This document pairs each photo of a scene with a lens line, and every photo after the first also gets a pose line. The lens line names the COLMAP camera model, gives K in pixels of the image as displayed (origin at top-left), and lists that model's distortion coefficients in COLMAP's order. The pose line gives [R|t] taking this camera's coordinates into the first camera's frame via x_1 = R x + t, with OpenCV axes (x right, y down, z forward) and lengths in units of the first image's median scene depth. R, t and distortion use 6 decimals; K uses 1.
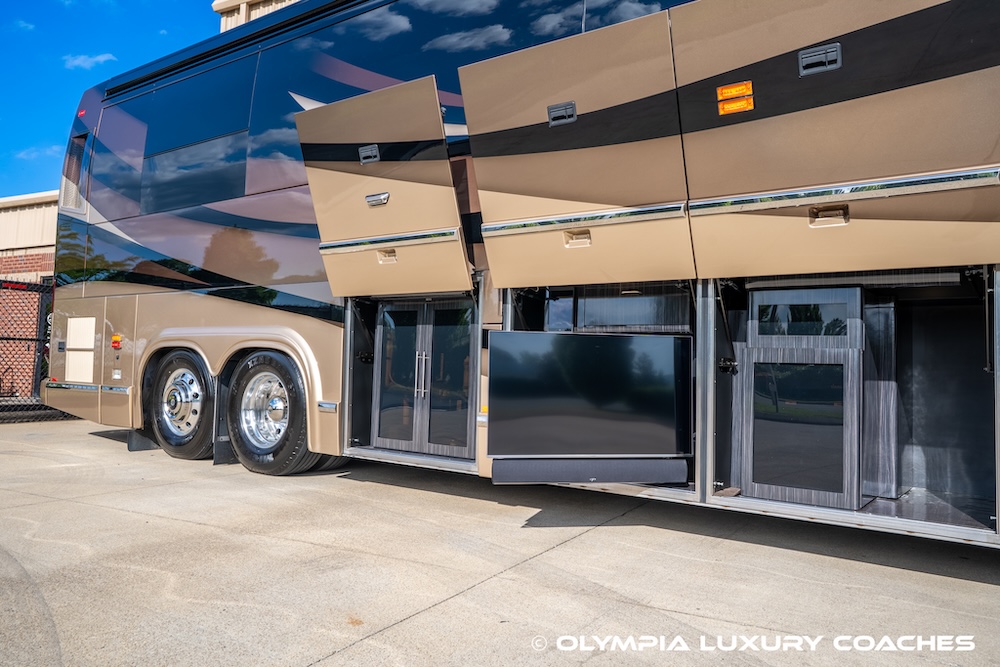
lens RADIAL K [[730.6, 0, 500.0], [0, 730.6, 333.5], [0, 0, 1]] dist [-0.001036, 0.003077]
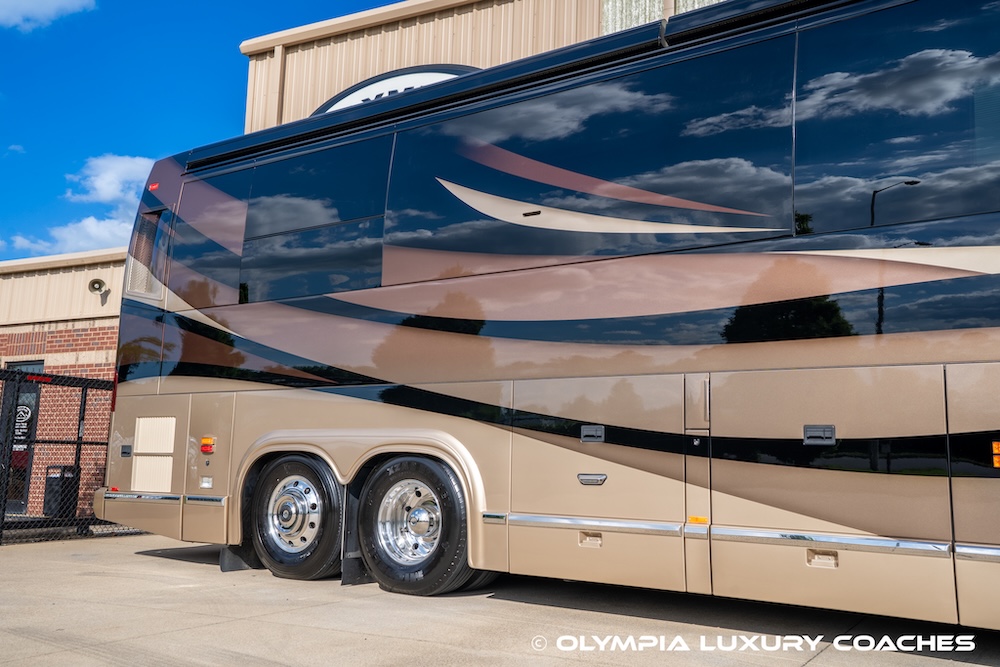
lens RADIAL K [[949.1, 0, 500.0], [0, 949.1, 333.5], [0, 0, 1]] dist [0.056288, 0.006781]
pose [[0.999999, -0.001359, -0.000172, -0.201874], [0.001336, 0.995334, -0.096476, -0.013509], [0.000303, 0.096476, 0.995335, -0.193286]]
